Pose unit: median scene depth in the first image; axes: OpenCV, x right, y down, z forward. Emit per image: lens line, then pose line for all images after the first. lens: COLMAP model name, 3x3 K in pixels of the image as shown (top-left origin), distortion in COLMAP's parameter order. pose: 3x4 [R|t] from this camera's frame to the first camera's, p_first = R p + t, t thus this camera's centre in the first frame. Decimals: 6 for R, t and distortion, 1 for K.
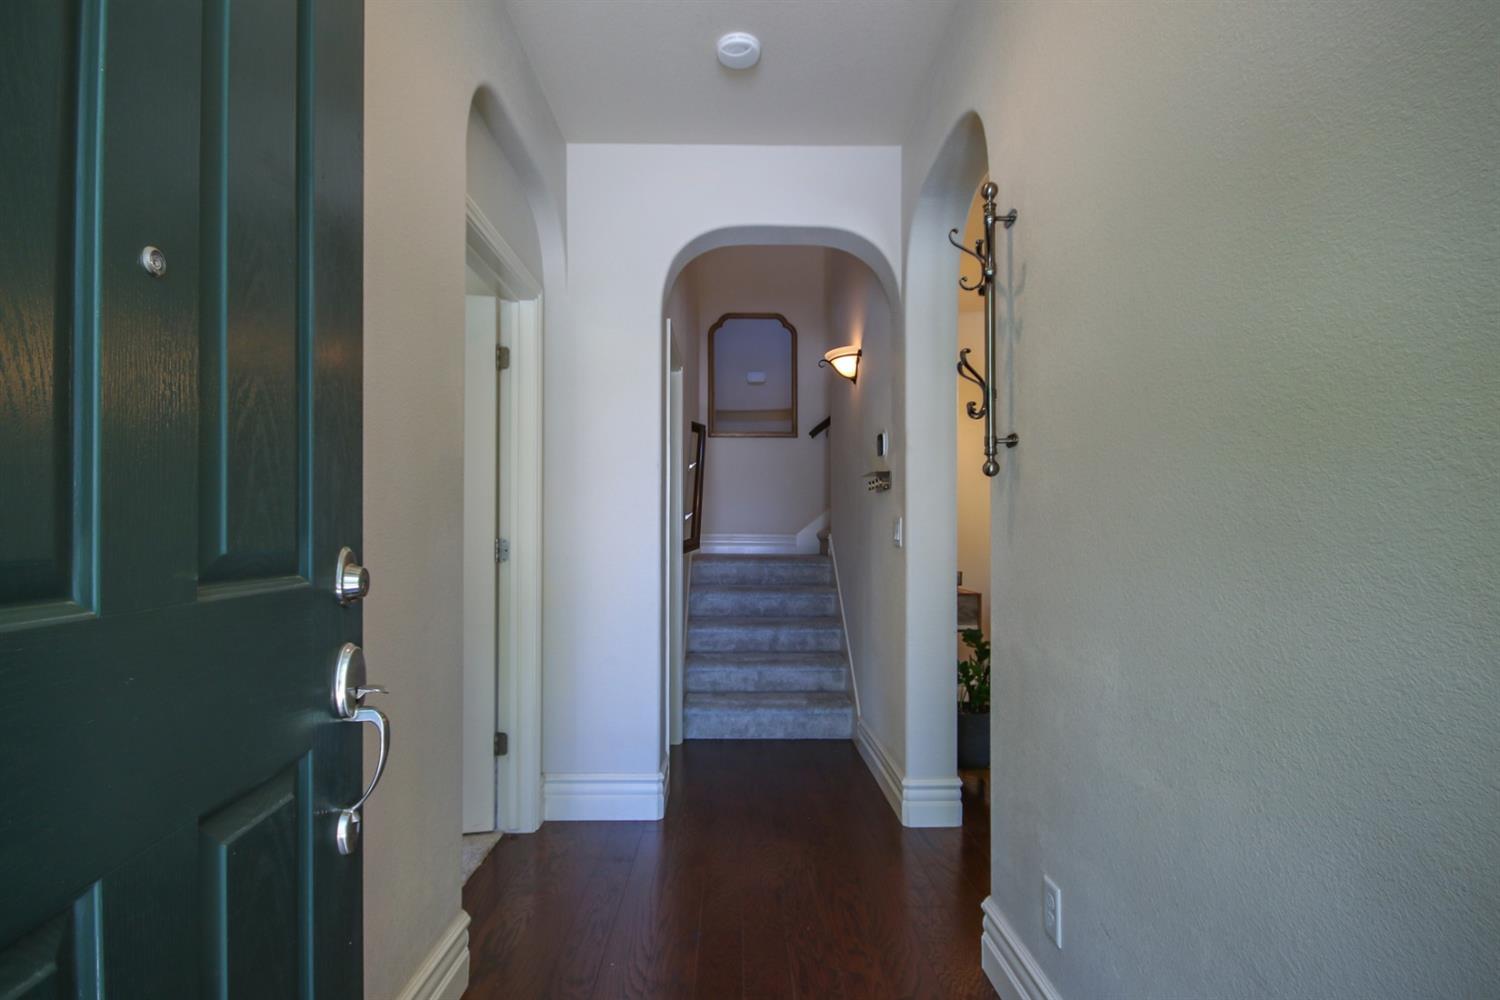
lens RADIAL K [[706.3, 0, 755.3], [0, 706.3, 507.3], [0, 0, 1]] dist [0.000884, -0.000355]
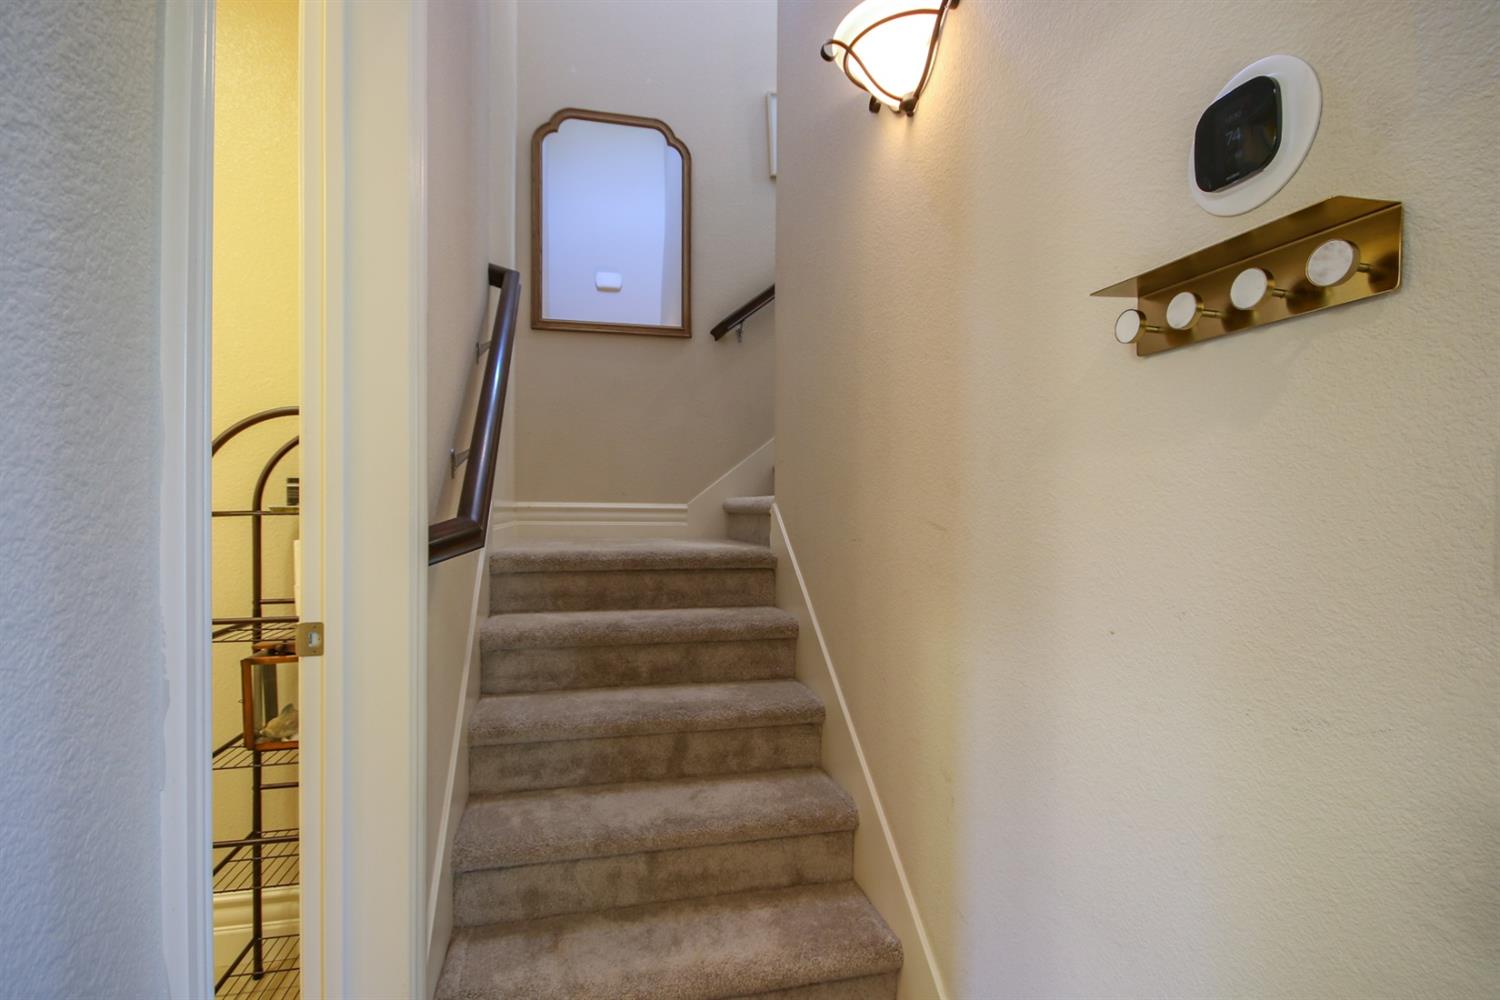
lens RADIAL K [[706.3, 0, 755.3], [0, 706.3, 507.3], [0, 0, 1]] dist [0.000884, -0.000355]
pose [[0.975177, 0.003350, 0.221401, -0.020415], [-0.013748, 0.998872, 0.045441, 0.015999], [-0.220999, -0.047357, 0.974124, 0.488326]]
